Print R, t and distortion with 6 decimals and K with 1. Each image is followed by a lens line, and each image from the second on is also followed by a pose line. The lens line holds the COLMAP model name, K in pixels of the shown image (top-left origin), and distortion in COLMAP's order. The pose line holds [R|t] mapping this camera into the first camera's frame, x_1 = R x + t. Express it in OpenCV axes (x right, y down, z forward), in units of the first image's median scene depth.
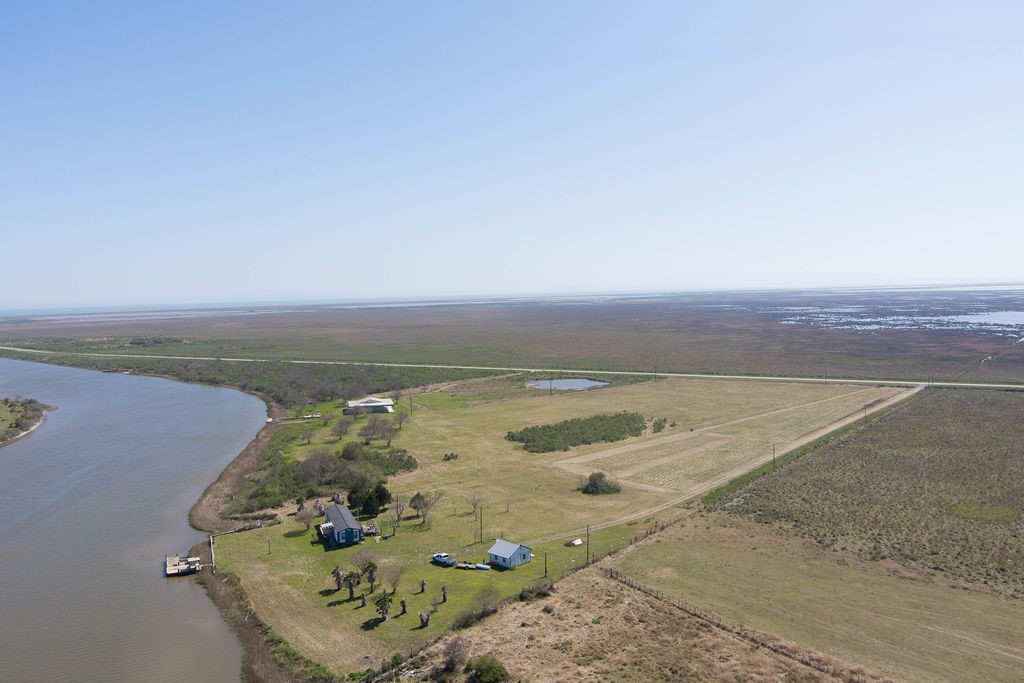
lens RADIAL K [[852.2, 0, 512.0], [0, 852.2, 341.5], [0, 0, 1]] dist [-0.057995, -0.006263]
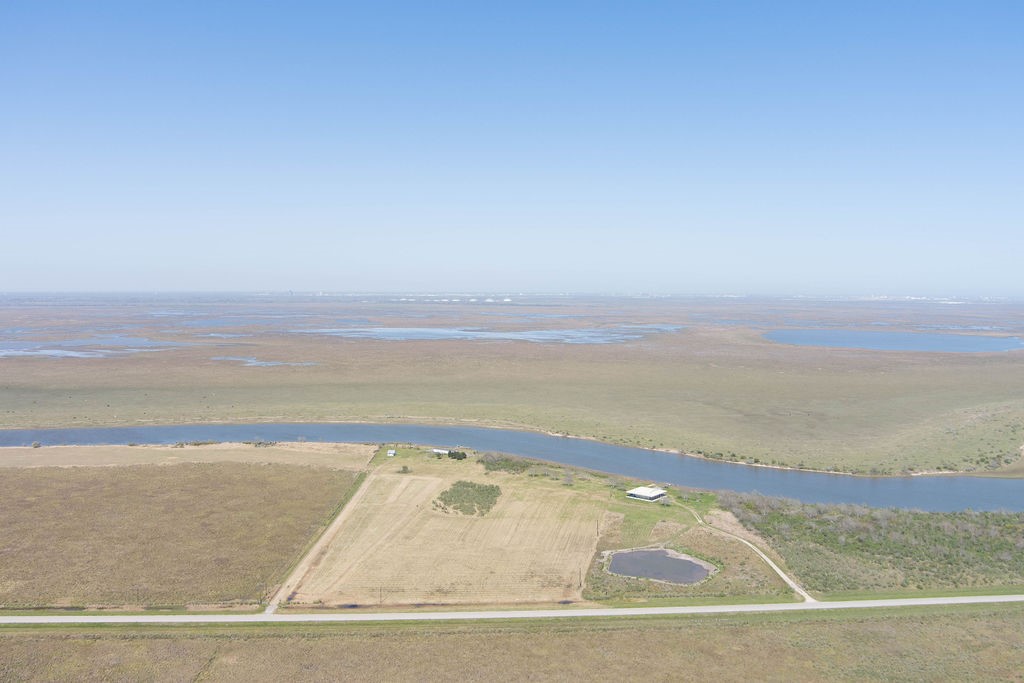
lens RADIAL K [[852.2, 0, 512.0], [0, 852.2, 341.5], [0, 0, 1]] dist [-0.057995, -0.006263]
pose [[-0.790316, 0.064198, -0.609327, 1.124463], [-0.019626, 0.991333, 0.129901, -0.465873], [0.612385, 0.114622, -0.782206, 2.514516]]
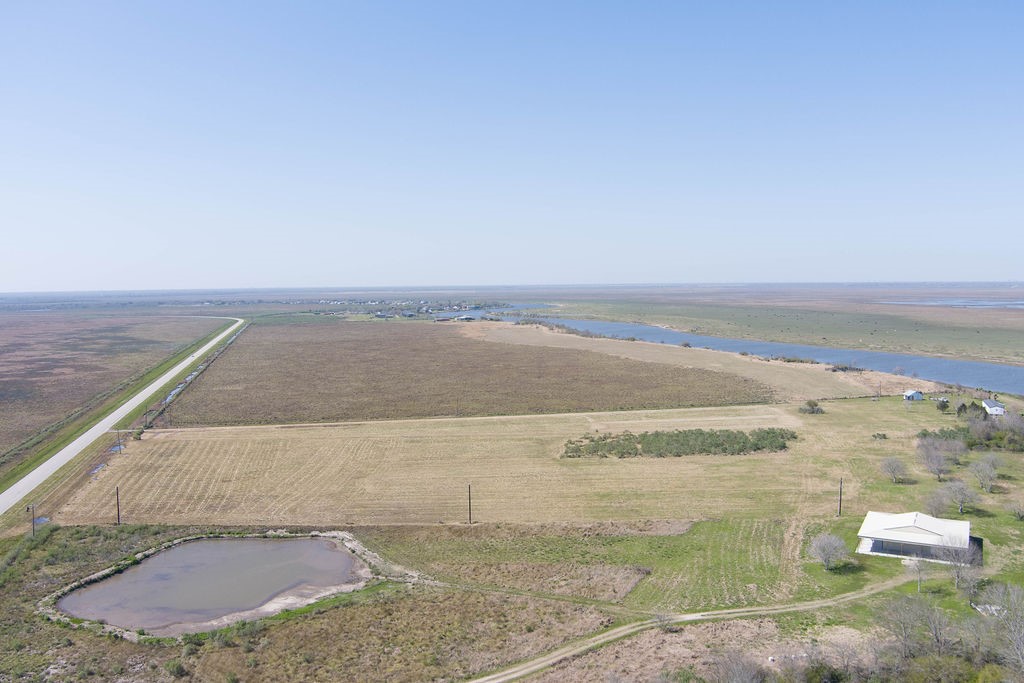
lens RADIAL K [[852.2, 0, 512.0], [0, 852.2, 341.5], [0, 0, 1]] dist [-0.057995, -0.006263]
pose [[-0.748545, -0.010426, 0.663002, -0.382276], [0.071627, 0.992754, 0.096480, -0.105118], [-0.659204, 0.119708, -0.742375, 1.863030]]
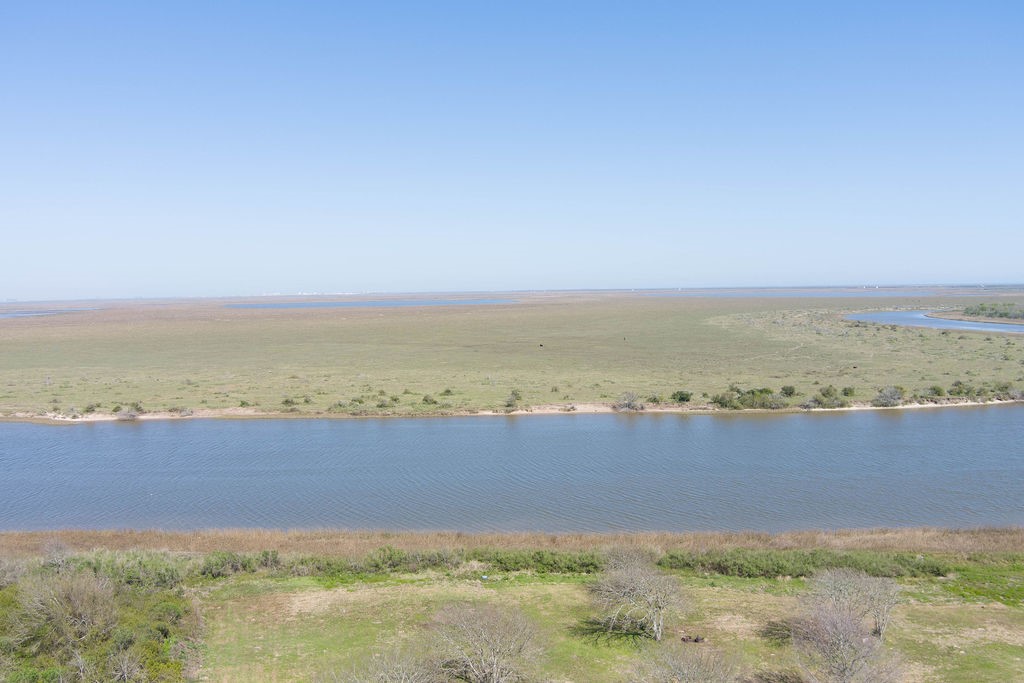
lens RADIAL K [[852.2, 0, 512.0], [0, 852.2, 341.5], [0, 0, 1]] dist [-0.057995, -0.006263]
pose [[-0.207325, 0.094074, -0.973738, 0.013864], [-0.034545, 0.994041, 0.103391, 0.017149], [0.977662, 0.055073, -0.202840, 1.037963]]
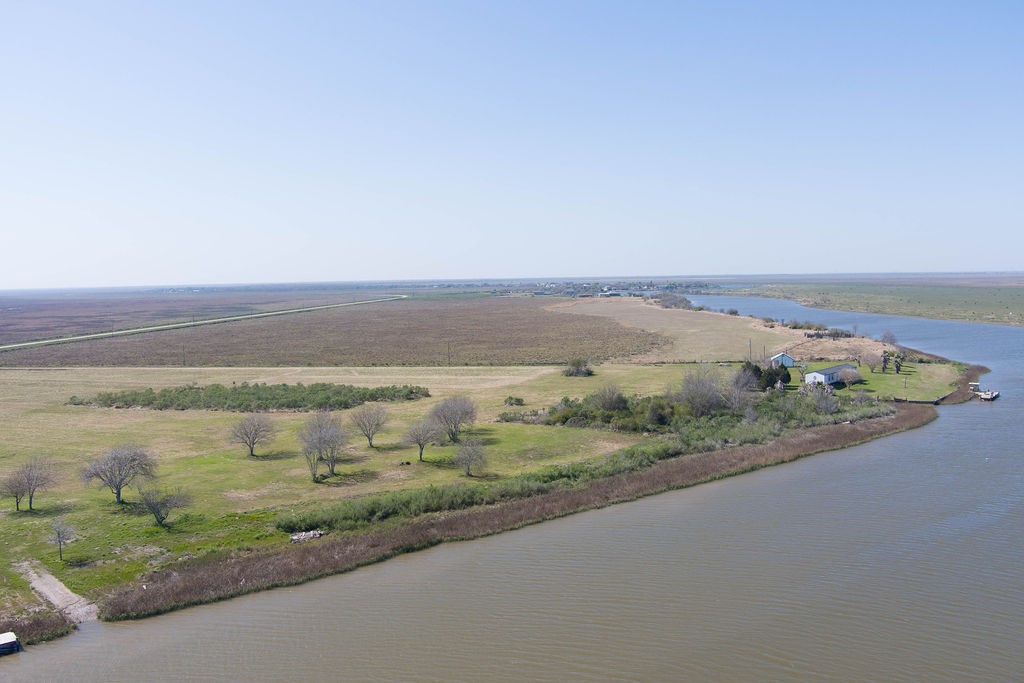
lens RADIAL K [[852.2, 0, 512.0], [0, 852.2, 341.5], [0, 0, 1]] dist [-0.057995, -0.006263]
pose [[-0.484598, -0.029803, 0.874229, -0.615226], [0.085261, 0.993051, 0.081115, 0.026537], [-0.870572, 0.113846, -0.478690, 1.197464]]
